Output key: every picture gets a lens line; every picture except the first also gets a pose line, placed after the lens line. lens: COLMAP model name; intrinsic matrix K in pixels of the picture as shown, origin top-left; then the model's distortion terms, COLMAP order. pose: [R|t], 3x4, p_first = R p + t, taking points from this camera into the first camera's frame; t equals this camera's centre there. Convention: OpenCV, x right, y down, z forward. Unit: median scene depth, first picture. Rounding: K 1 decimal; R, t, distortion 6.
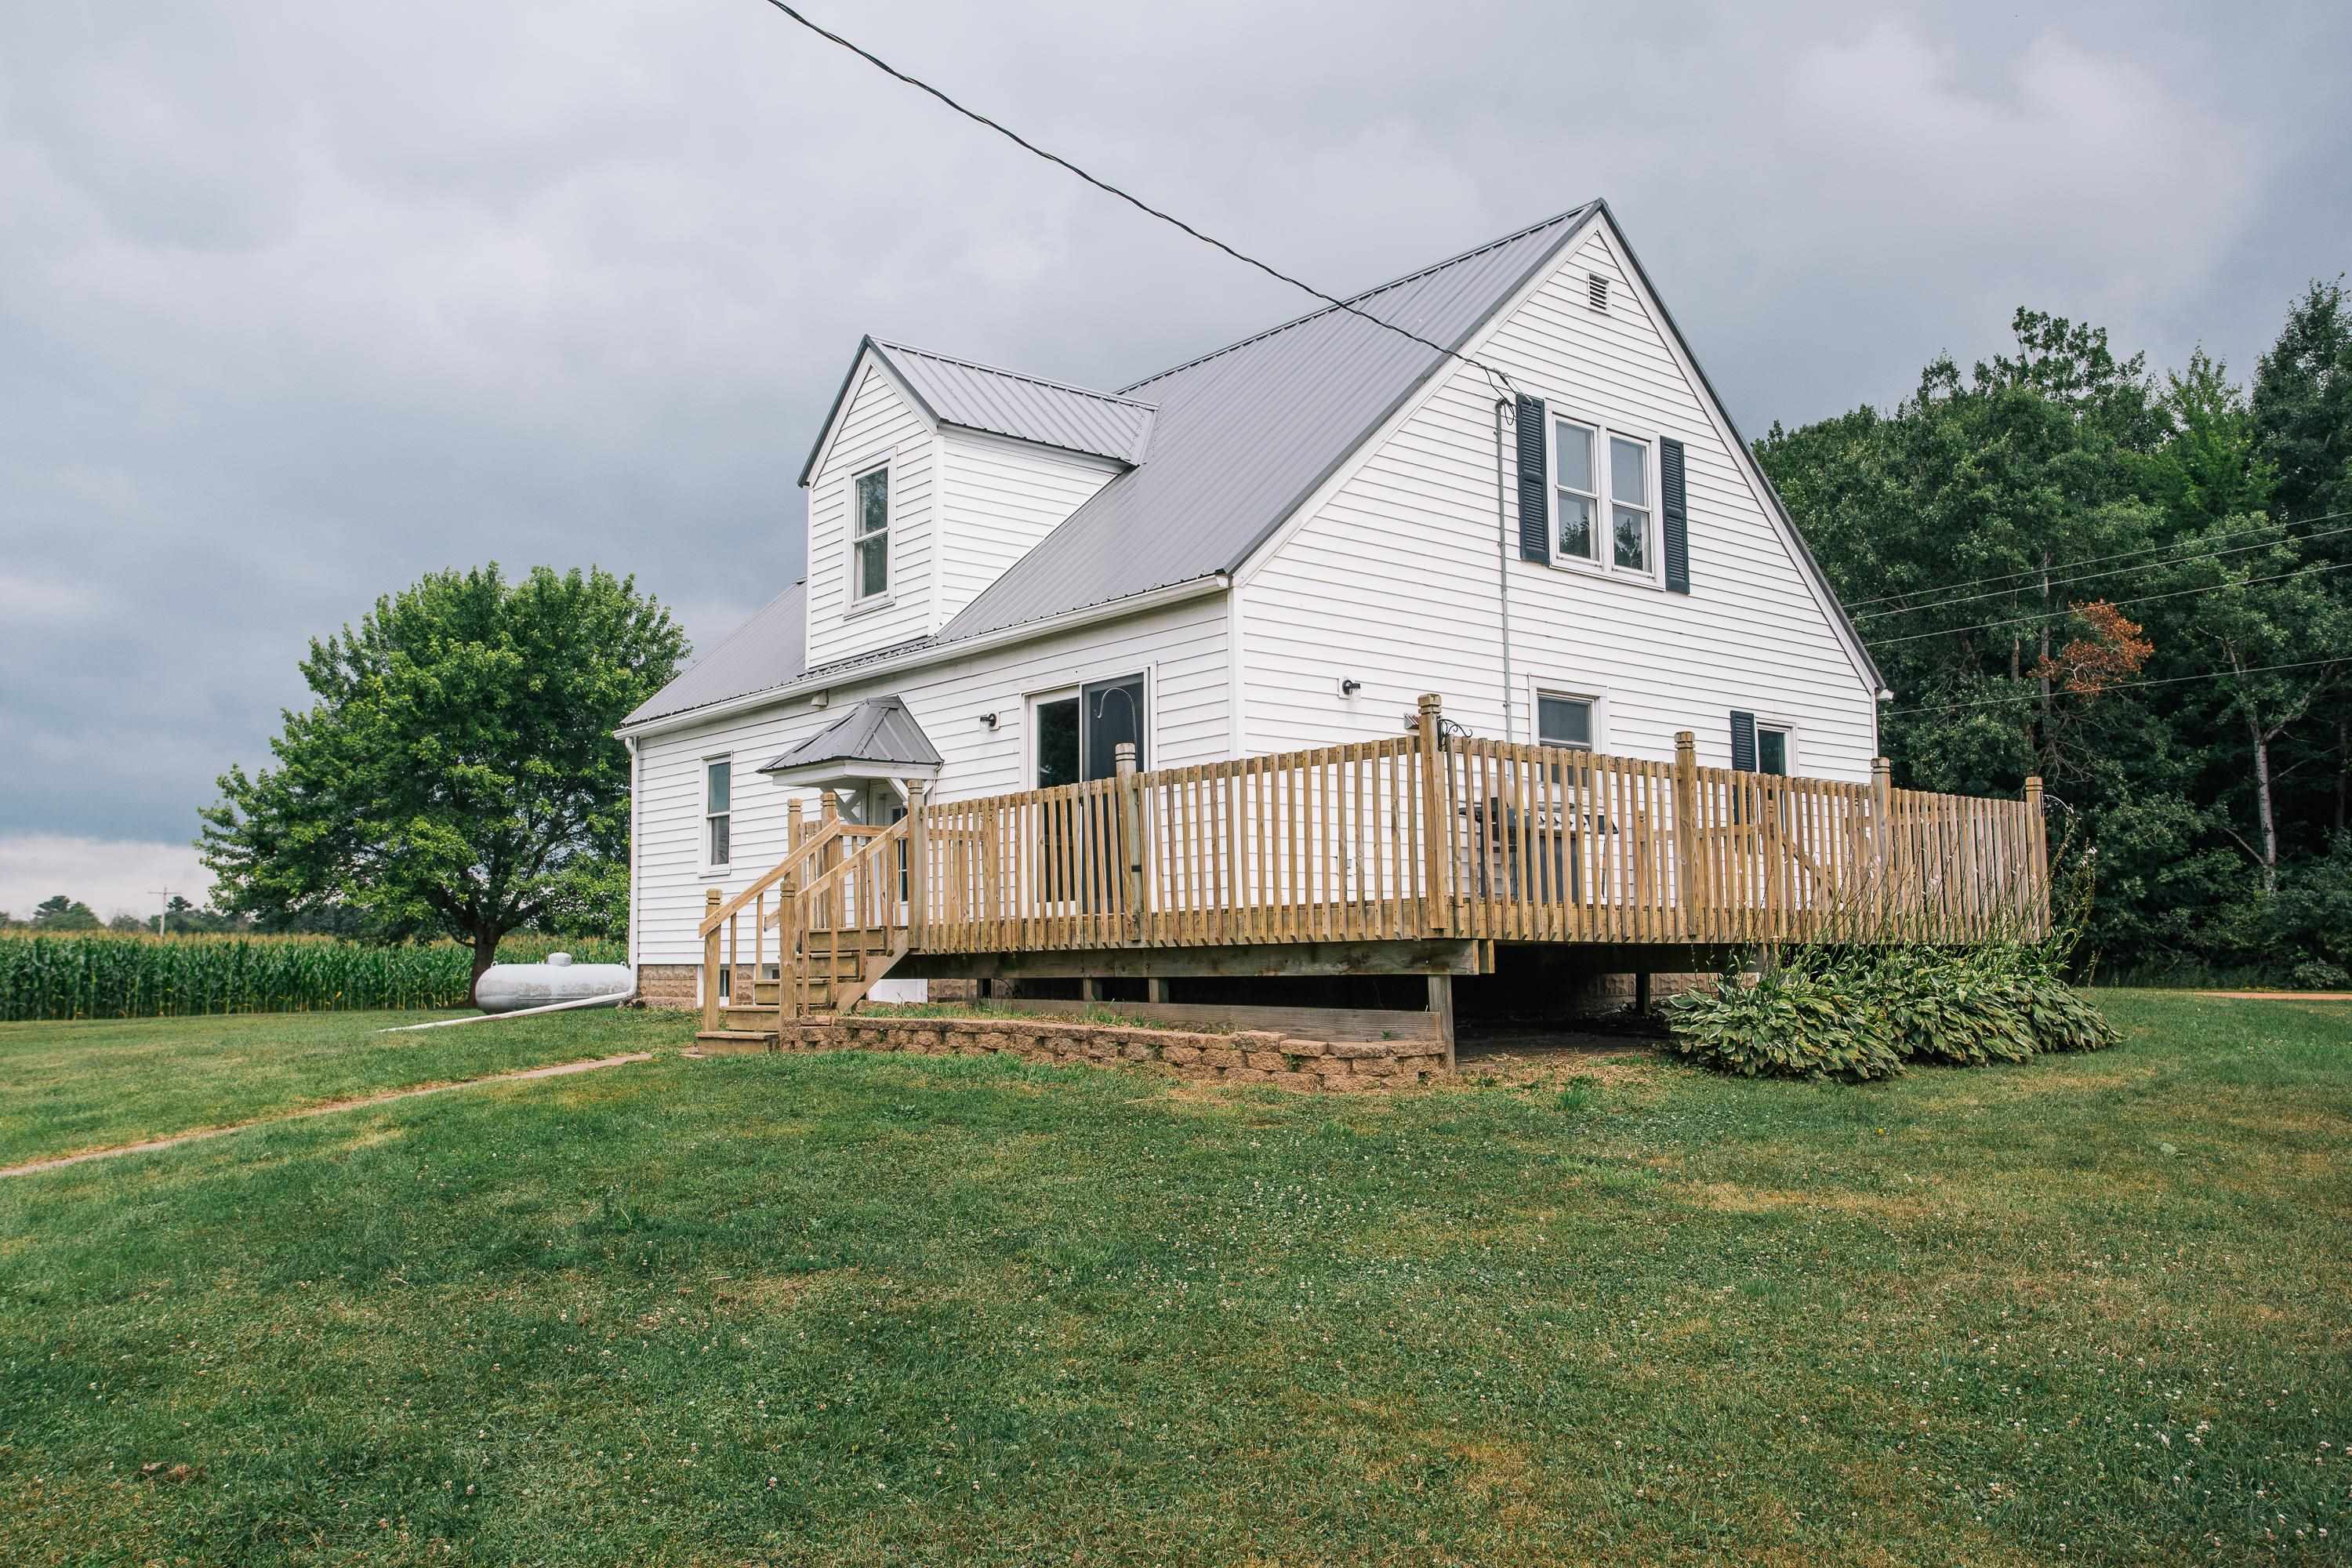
lens RADIAL K [[1819.1, 0, 1176.0], [0, 1819.1, 784.0], [0, 0, 1]] dist [-0.039307, -0.000425]
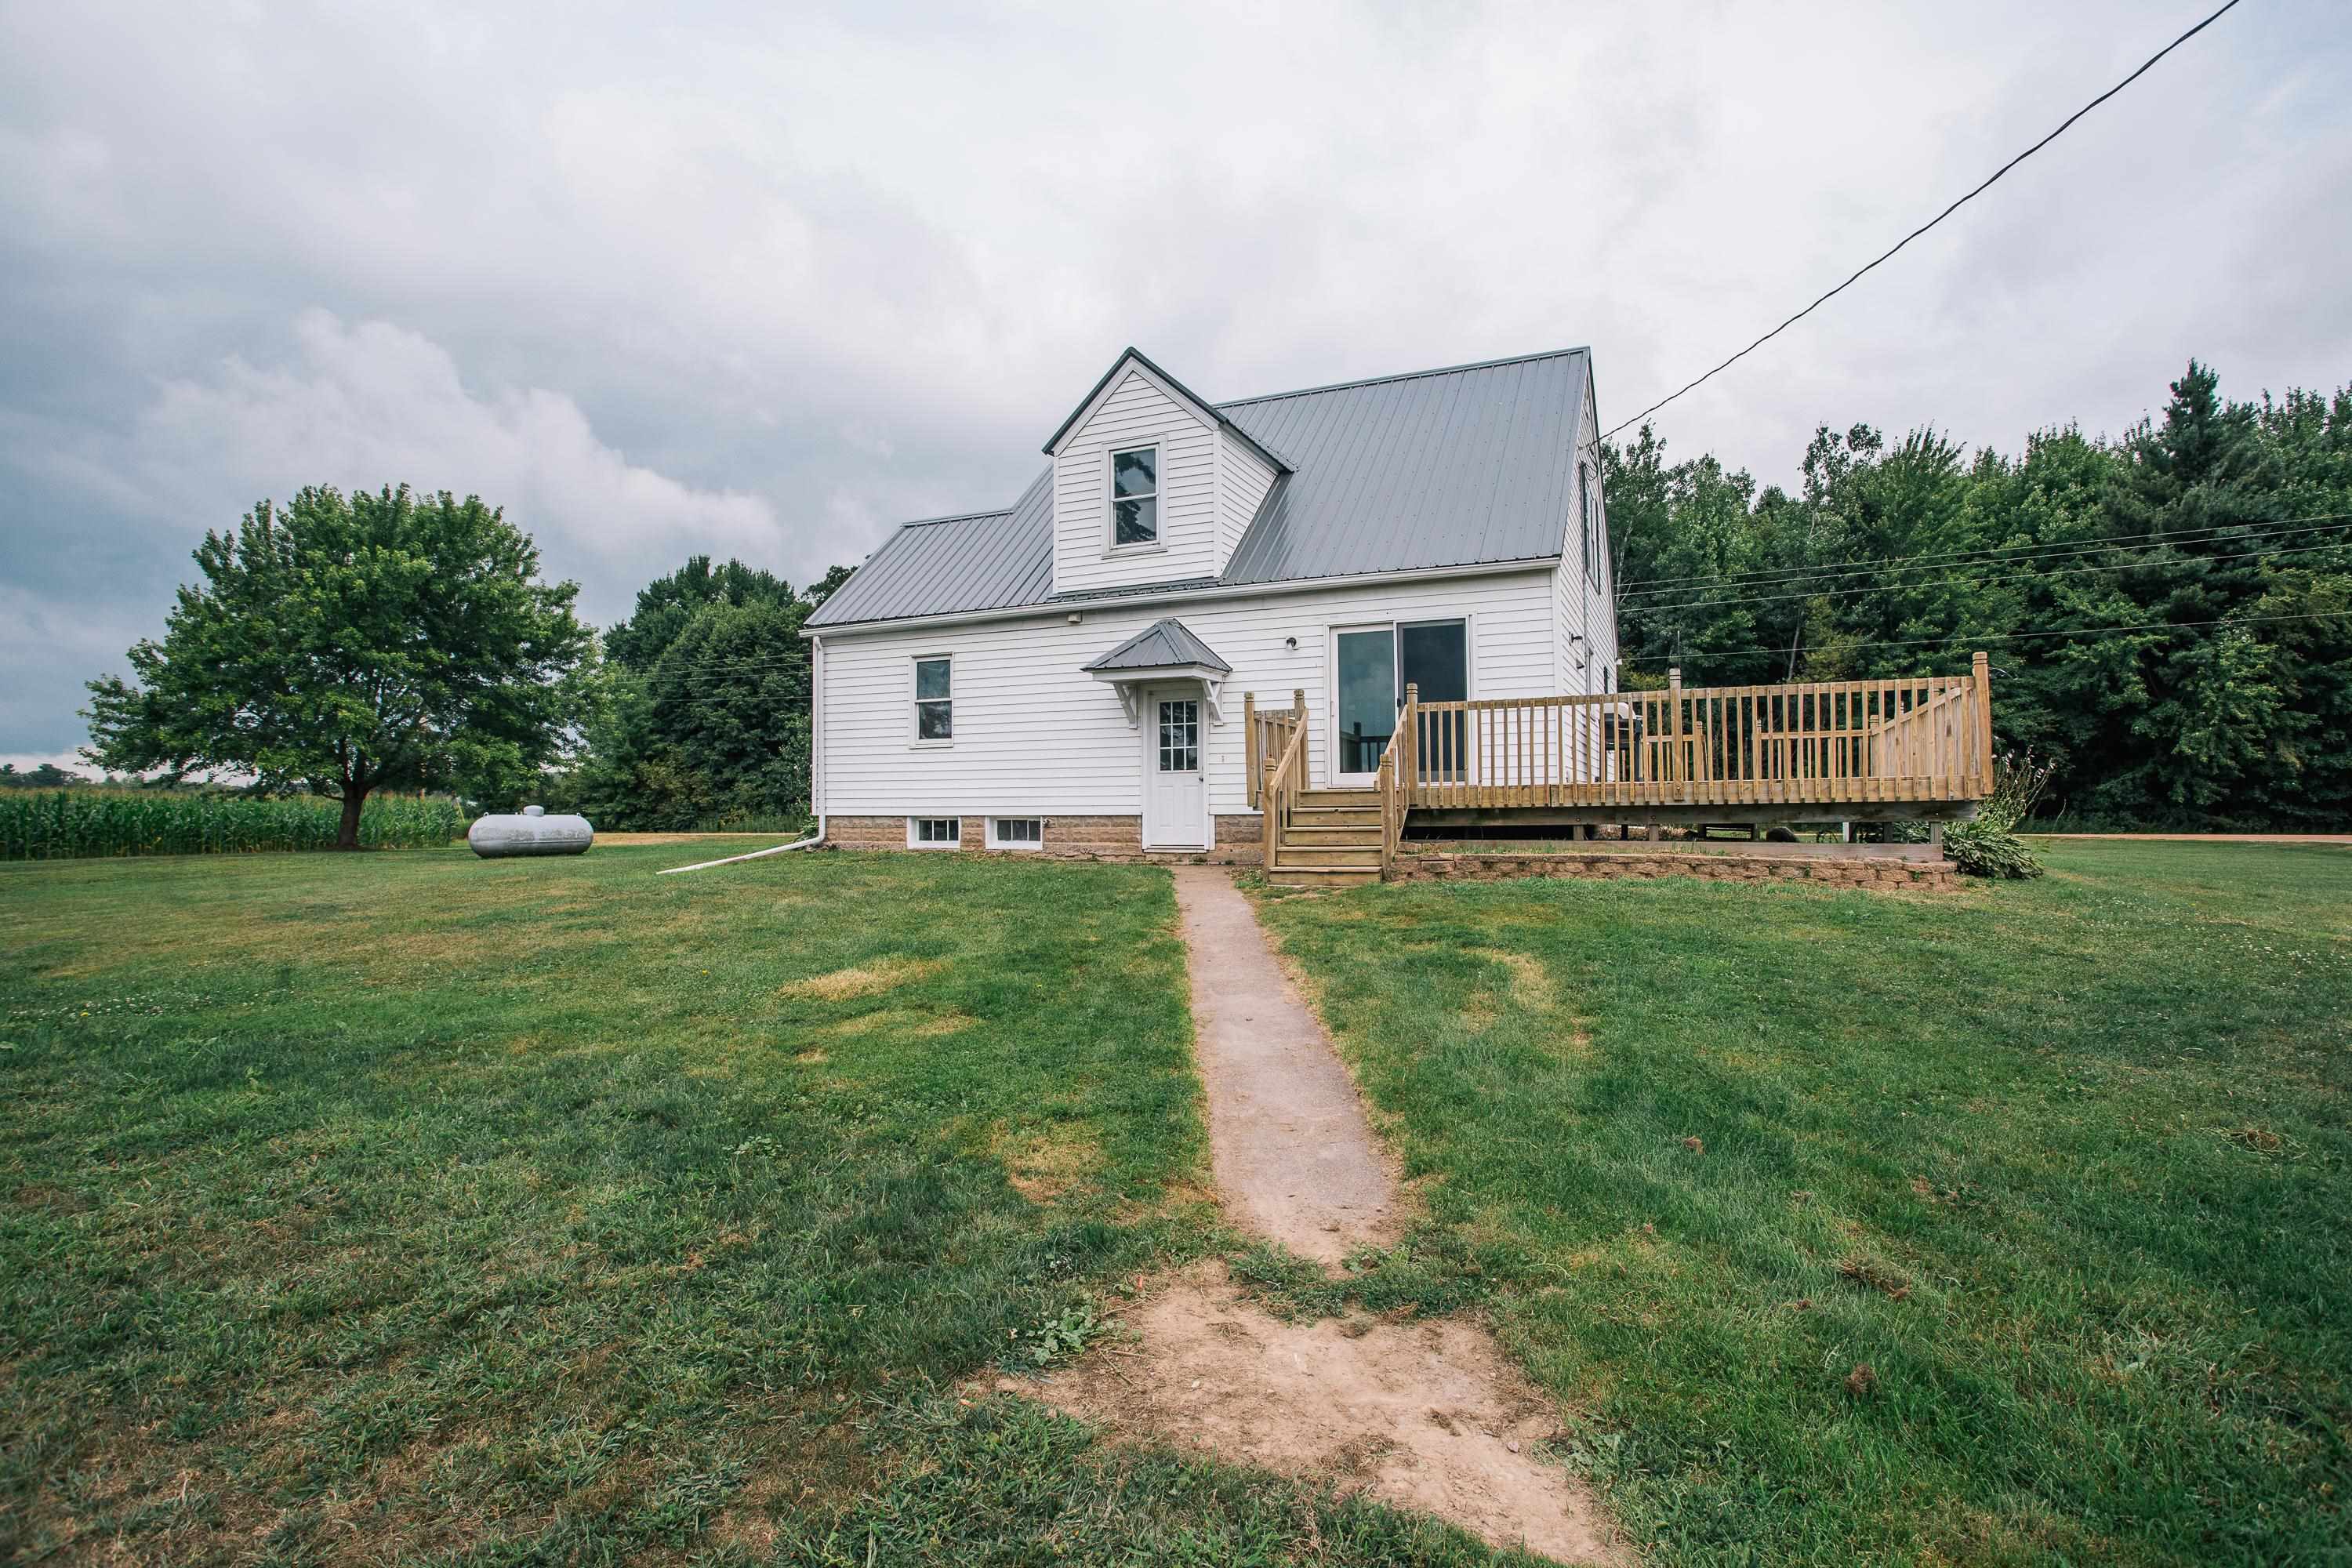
lens RADIAL K [[1155.5, 0, 1183.0], [0, 1155.5, 776.1], [0, 0, 1]] dist [-0.077599, 0.032928]
pose [[0.902311, 0.014980, 0.430825, -0.512446], [-0.042958, 0.997546, 0.055285, 0.020423], [-0.428939, -0.068392, 0.900741, 0.209653]]
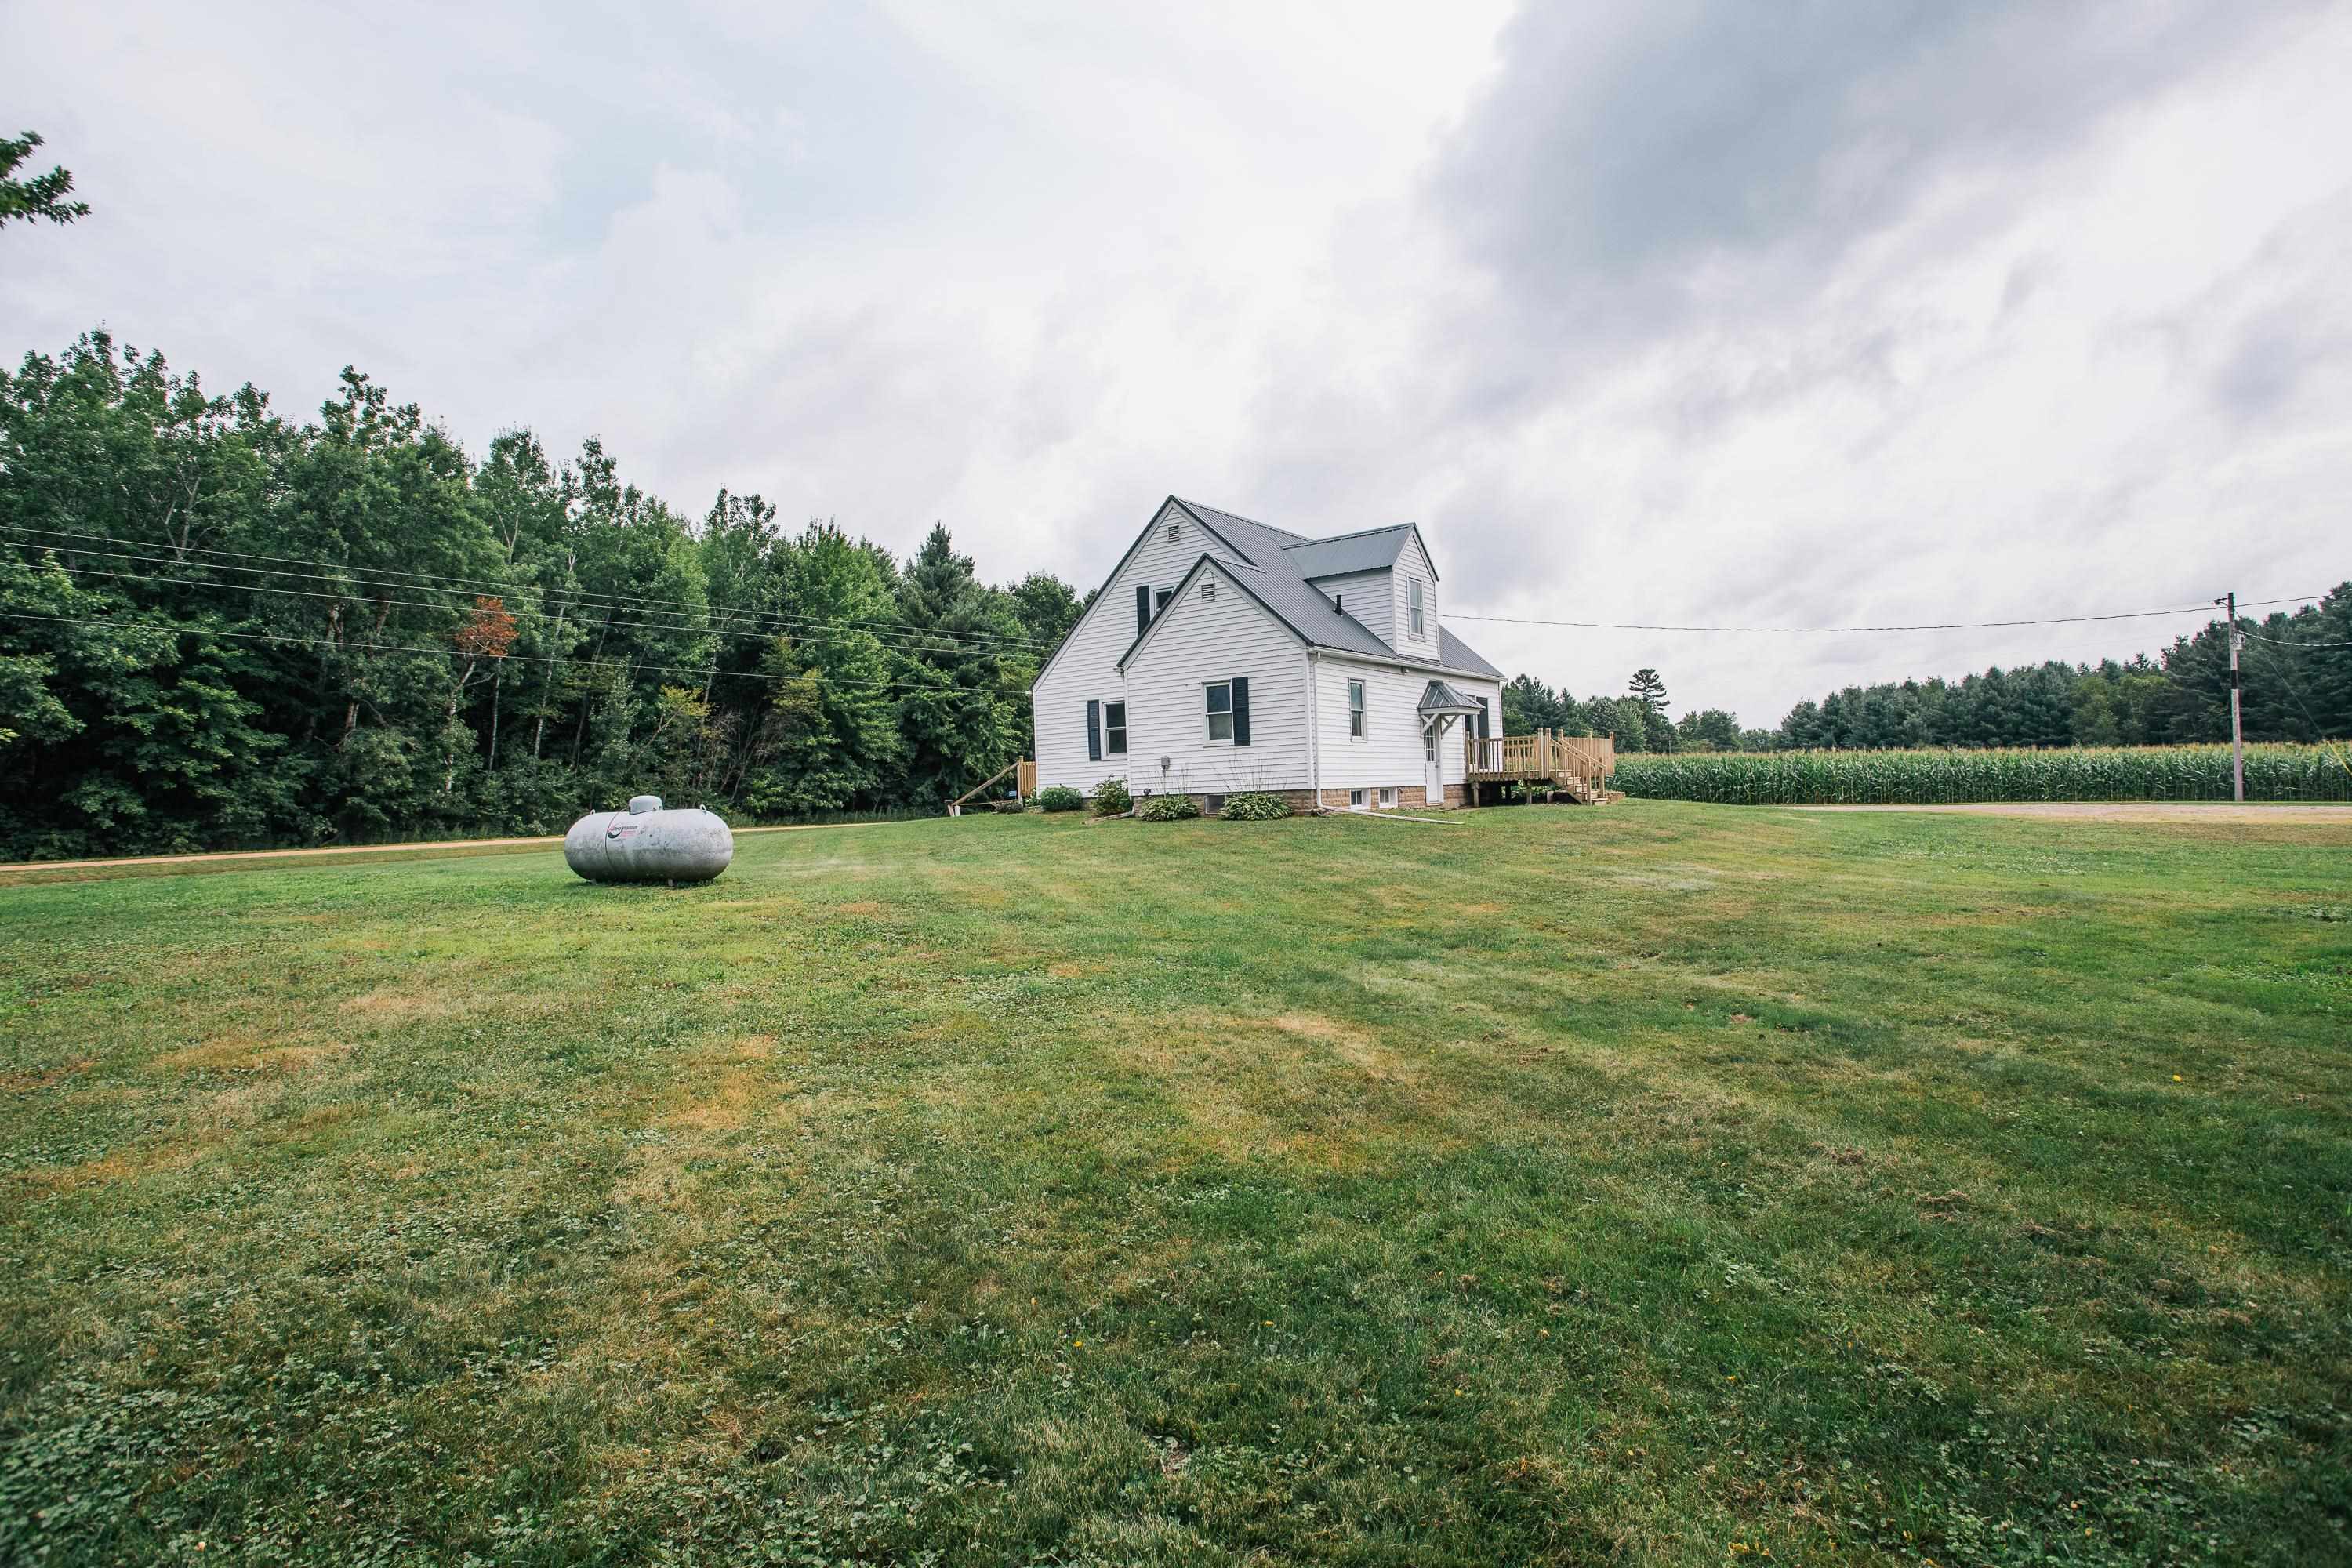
lens RADIAL K [[1155.5, 0, 1183.0], [0, 1155.5, 776.1], [0, 0, 1]] dist [-0.077599, 0.032928]
pose [[-0.249713, 0.029950, 0.967857, -1.576546], [-0.062836, 0.996914, -0.047061, 0.176291], [-0.966279, -0.072568, -0.247061, 1.661532]]
